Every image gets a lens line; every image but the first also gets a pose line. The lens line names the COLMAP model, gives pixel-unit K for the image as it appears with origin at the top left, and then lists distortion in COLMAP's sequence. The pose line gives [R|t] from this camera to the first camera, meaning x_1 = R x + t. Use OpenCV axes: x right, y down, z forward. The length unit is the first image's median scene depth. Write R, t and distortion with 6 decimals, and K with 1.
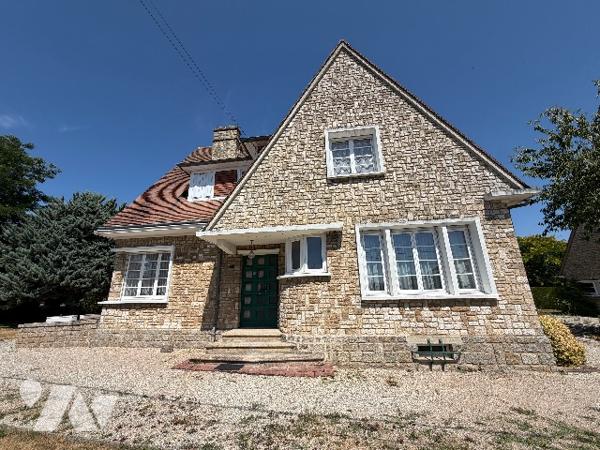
lens RADIAL K [[239.8, 0, 297.5], [0, 239.8, 223.4], [0, 0, 1]] dist [0.000499, -0.000157]
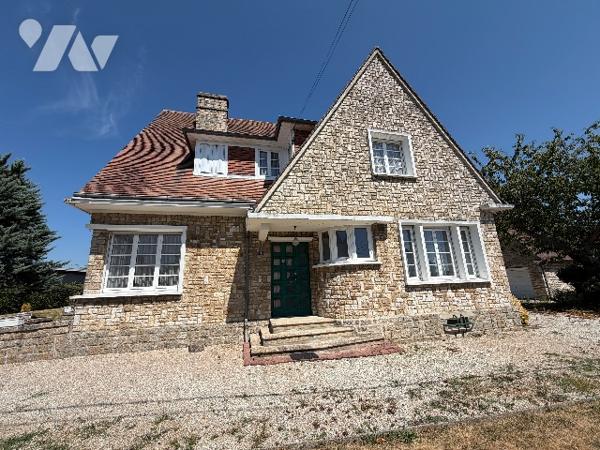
lens RADIAL K [[239.8, 0, 297.5], [0, 239.8, 223.4], [0, 0, 1]] dist [0.000499, -0.000157]
pose [[0.929625, 0.075368, 0.360718, -0.566168], [-0.087422, 0.996023, 0.017191, 0.042605], [-0.357987, -0.047515, 0.932517, 0.107443]]
